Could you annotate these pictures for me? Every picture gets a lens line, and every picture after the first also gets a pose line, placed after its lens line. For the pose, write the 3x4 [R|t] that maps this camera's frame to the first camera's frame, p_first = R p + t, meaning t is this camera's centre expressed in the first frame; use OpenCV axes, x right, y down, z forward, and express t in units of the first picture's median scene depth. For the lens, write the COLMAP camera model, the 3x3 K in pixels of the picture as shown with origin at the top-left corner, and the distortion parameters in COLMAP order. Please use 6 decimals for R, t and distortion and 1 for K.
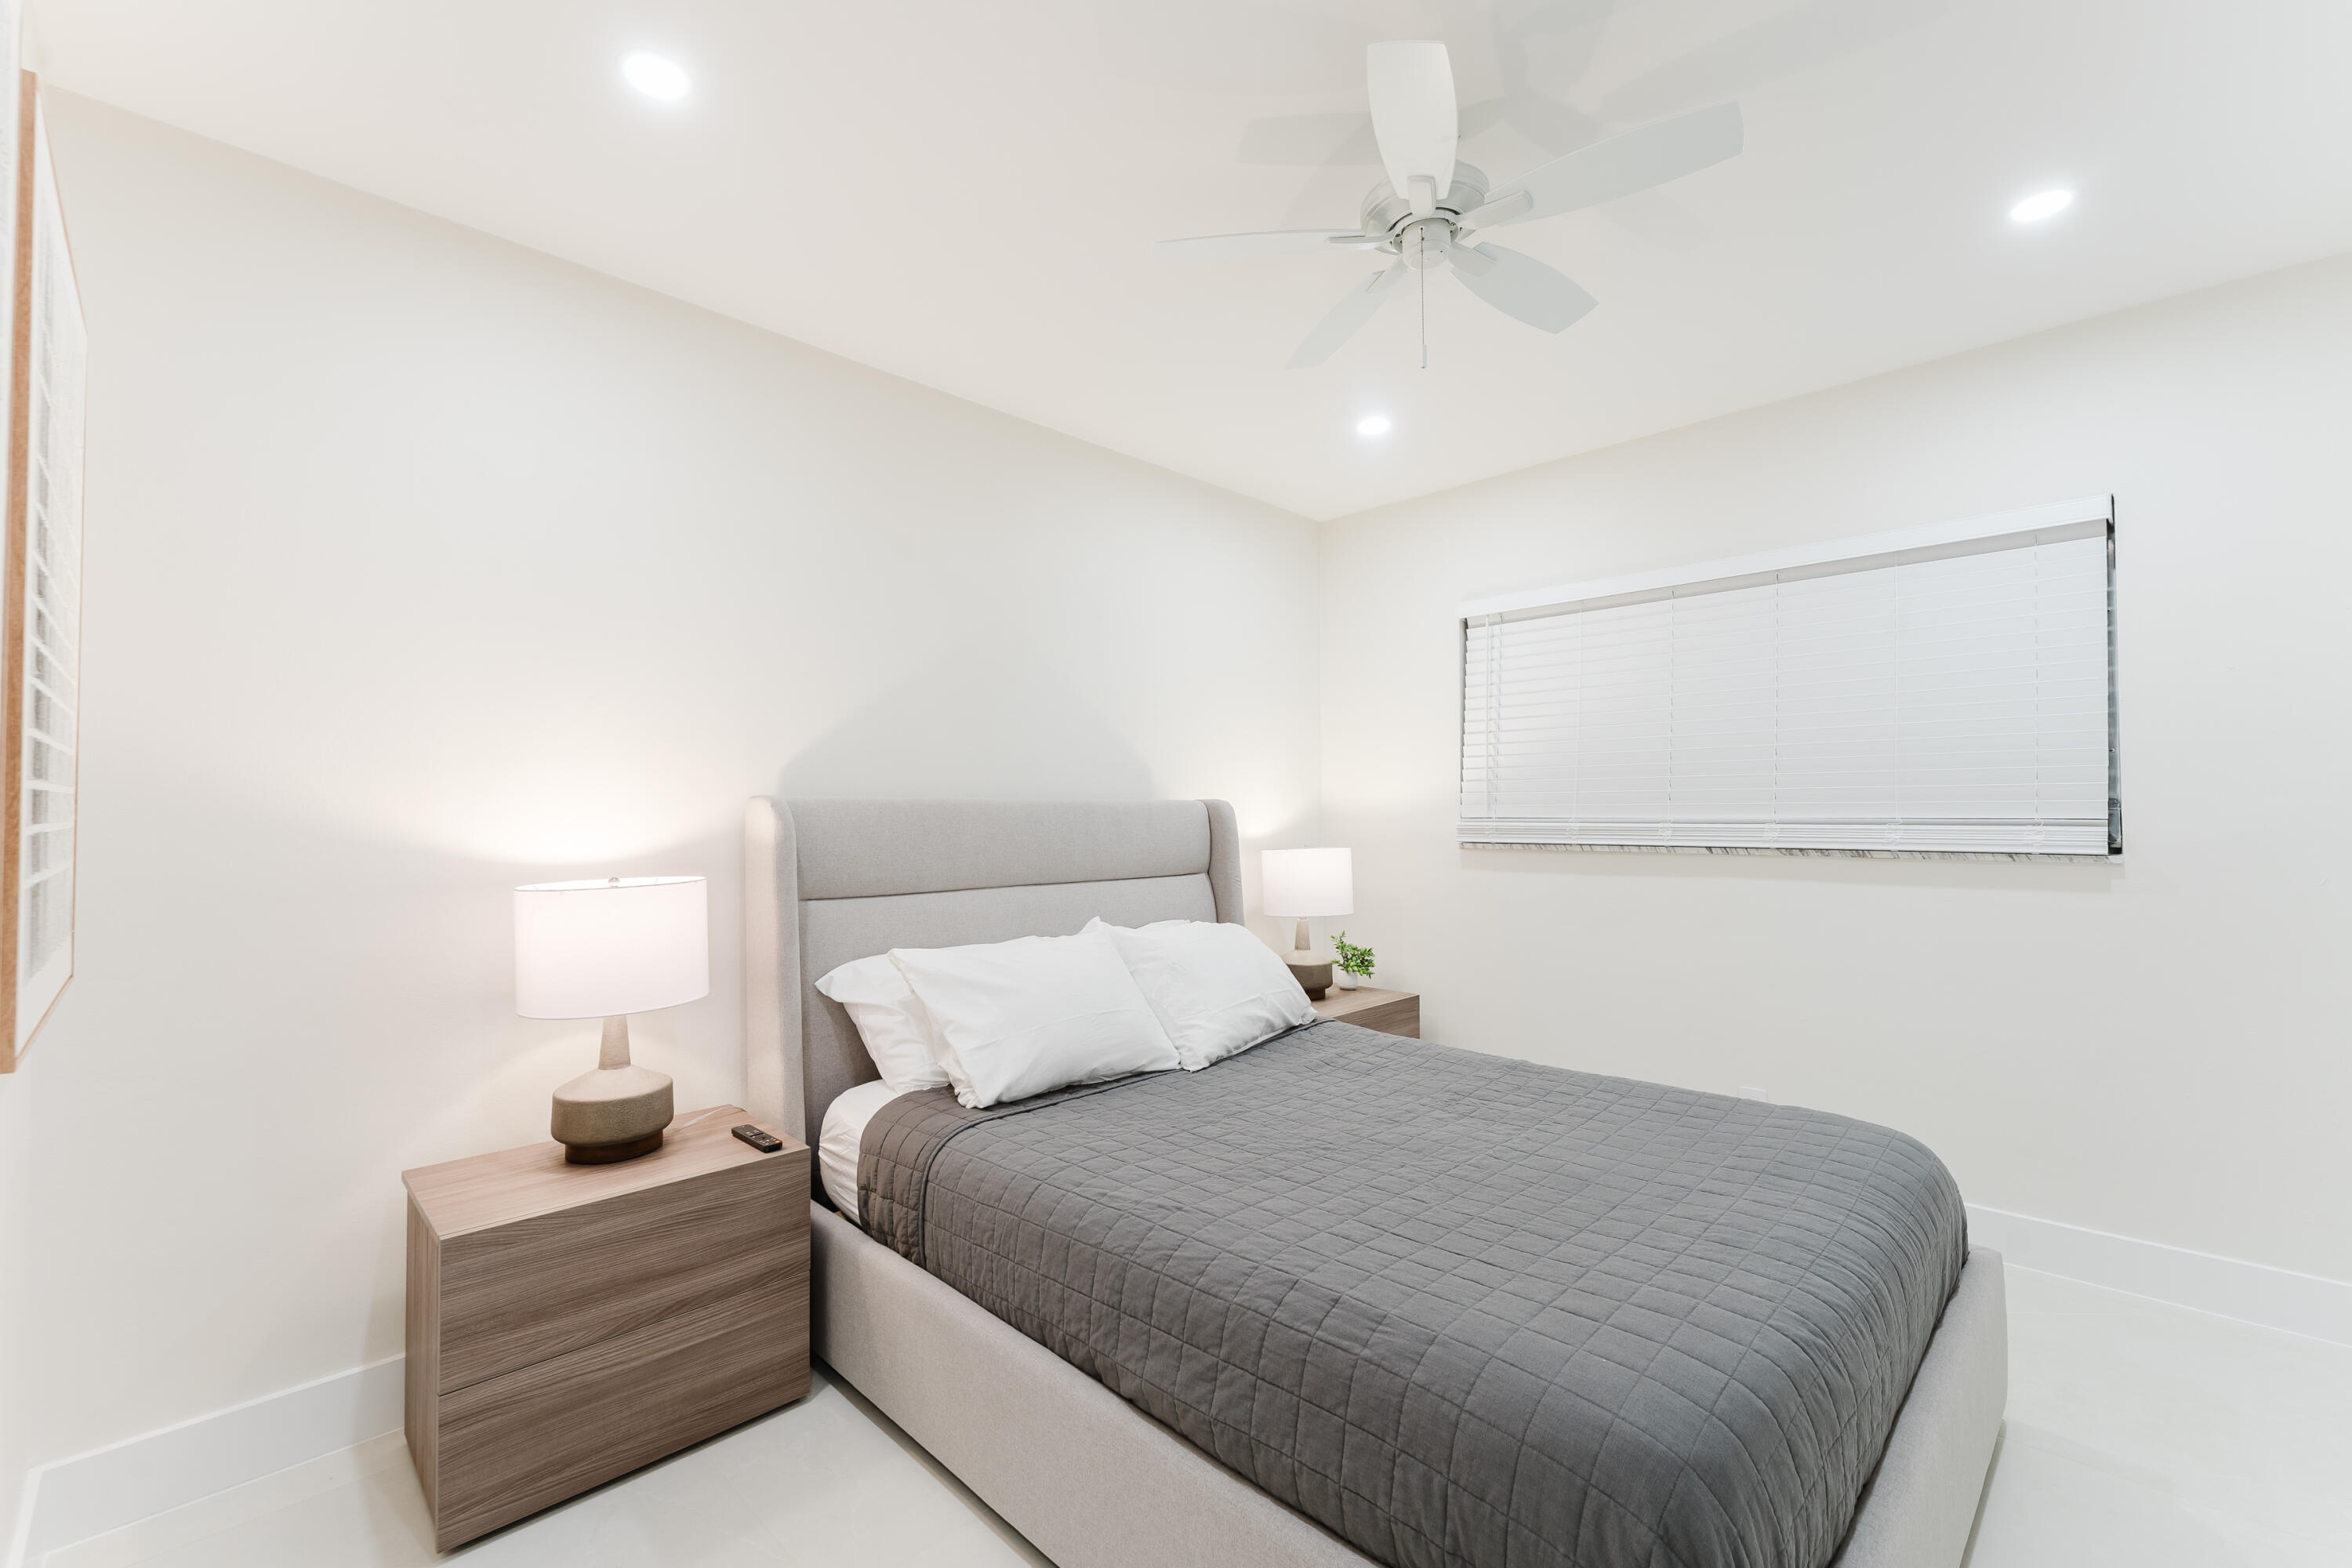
lens RADIAL K [[947.4, 0, 1163.1], [0, 947.4, 796.8], [0, 0, 1]] dist [0.000175, 0.000004]
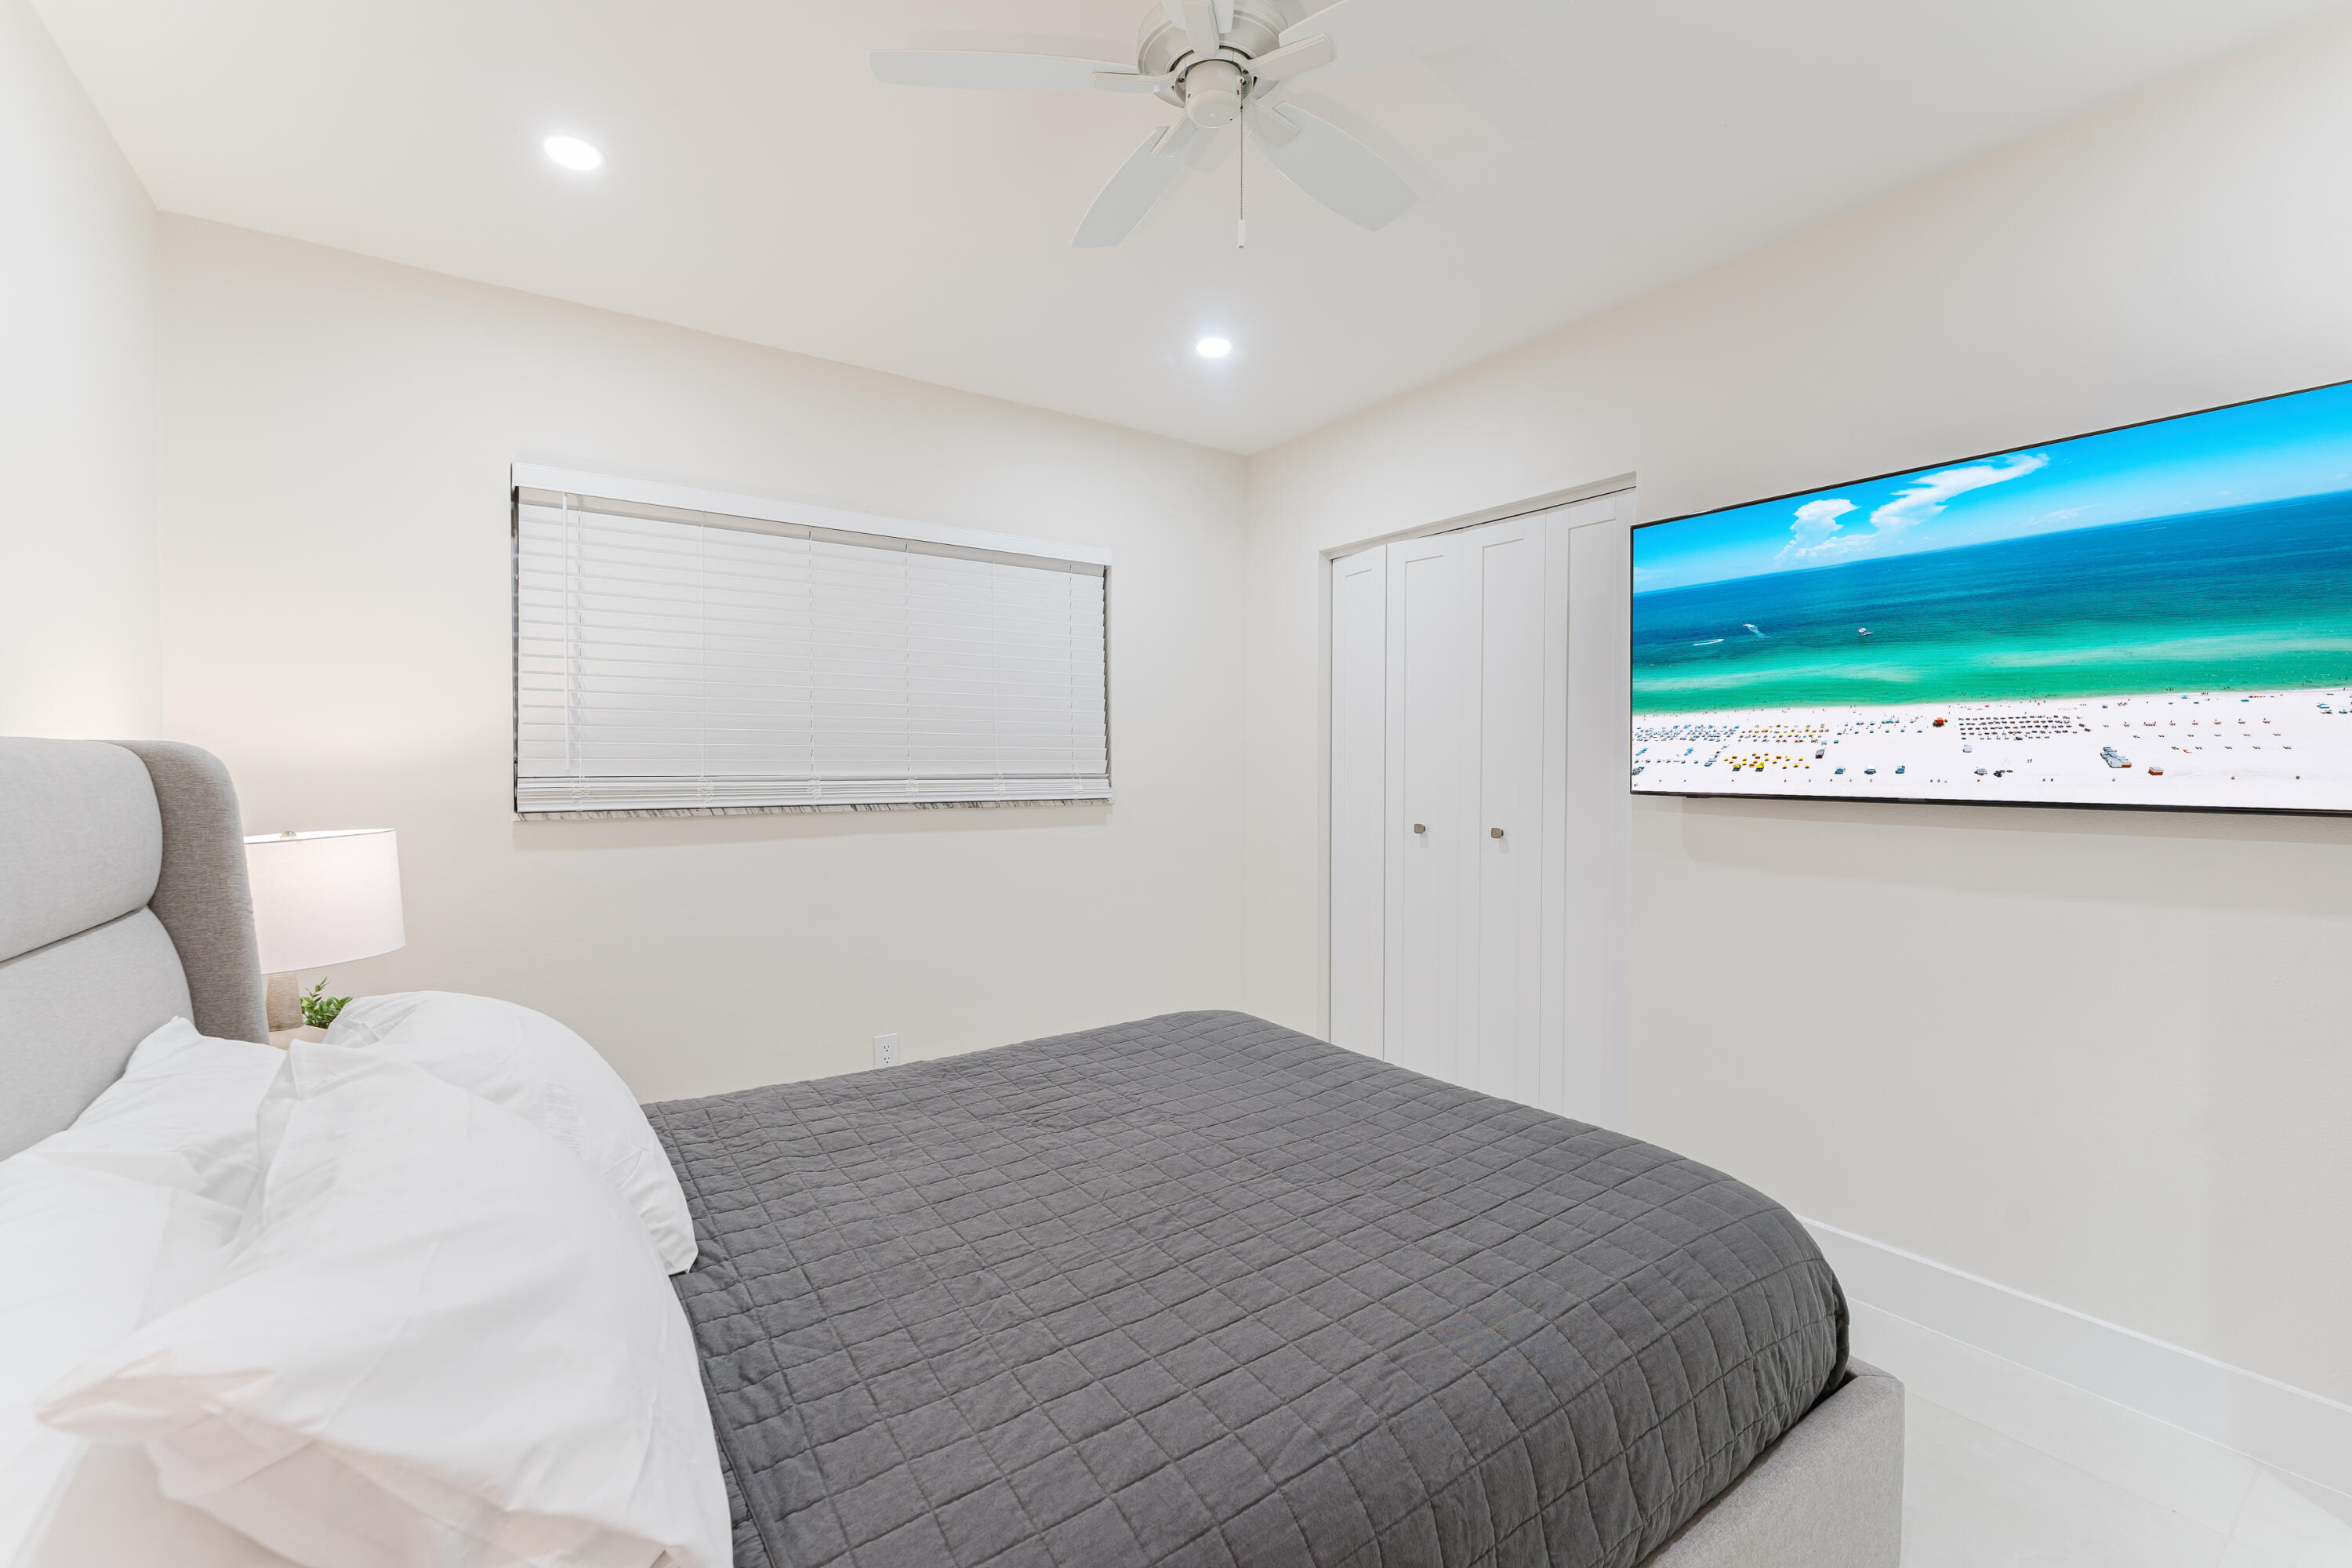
lens RADIAL K [[947.4, 0, 1167.4], [0, 947.4, 772.3], [0, 0, 1]] dist [0.000175, 0.000004]
pose [[0.200858, -0.002623, 0.979617, -0.334891], [-0.015649, 0.999860, 0.005886, 0.009498], [-0.979495, -0.016512, 0.200789, 0.513236]]
